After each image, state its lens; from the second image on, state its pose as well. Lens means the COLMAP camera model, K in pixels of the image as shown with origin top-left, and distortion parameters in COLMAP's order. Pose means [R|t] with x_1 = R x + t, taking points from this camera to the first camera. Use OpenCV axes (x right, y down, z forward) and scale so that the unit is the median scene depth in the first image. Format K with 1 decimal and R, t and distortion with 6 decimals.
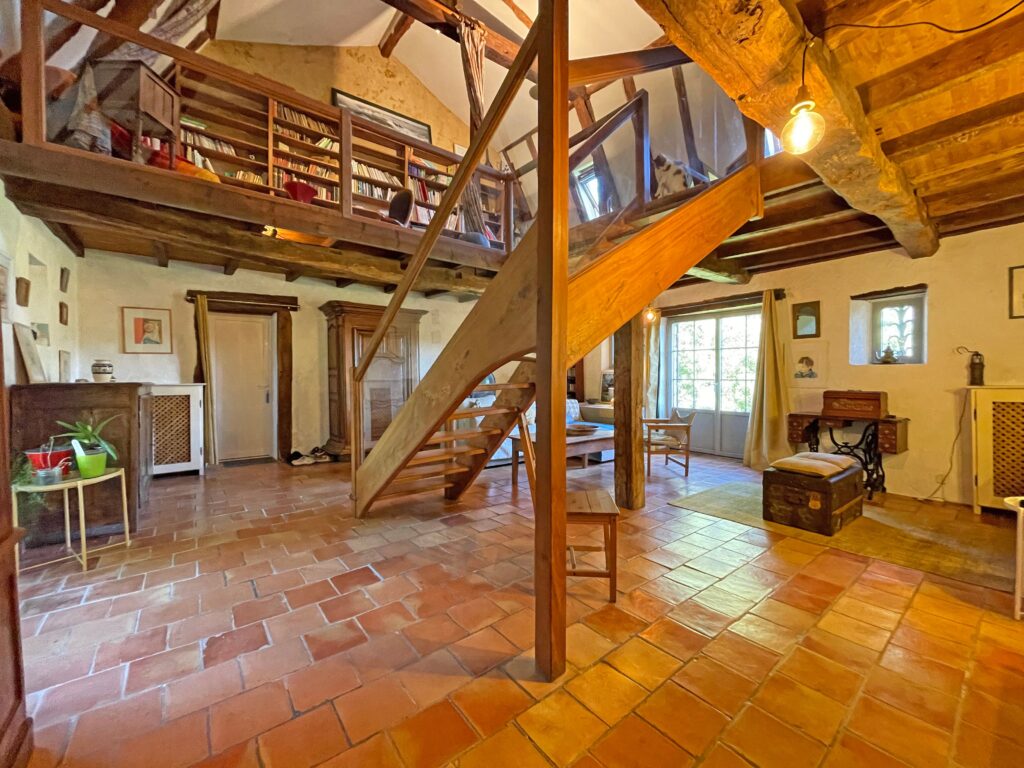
lens RADIAL K [[410.3, 0, 507.6], [0, 410.3, 385.7], [0, 0, 1]] dist [-0.002855, -0.000222]
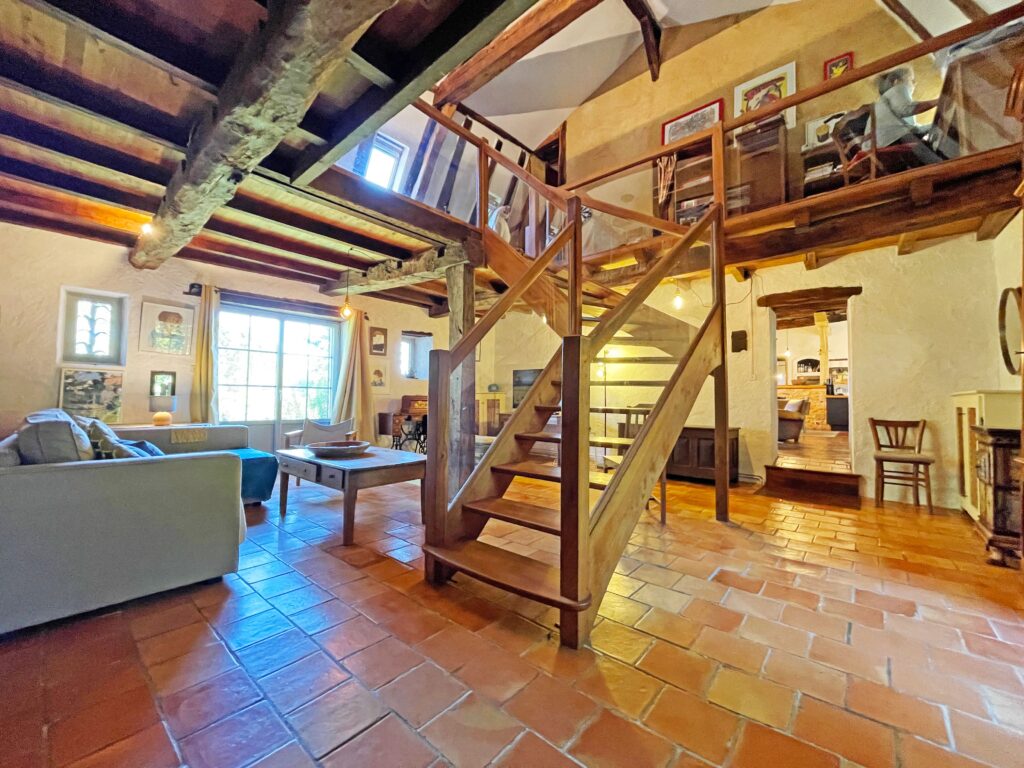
lens RADIAL K [[410.3, 0, 507.7], [0, 410.3, 380.4], [0, 0, 1]] dist [-0.002855, -0.000222]
pose [[-0.189064, 0.044367, 0.980962, -1.151091], [0.011023, 0.999012, -0.043059, 0.041896], [-0.981903, 0.002672, -0.189366, 1.605242]]
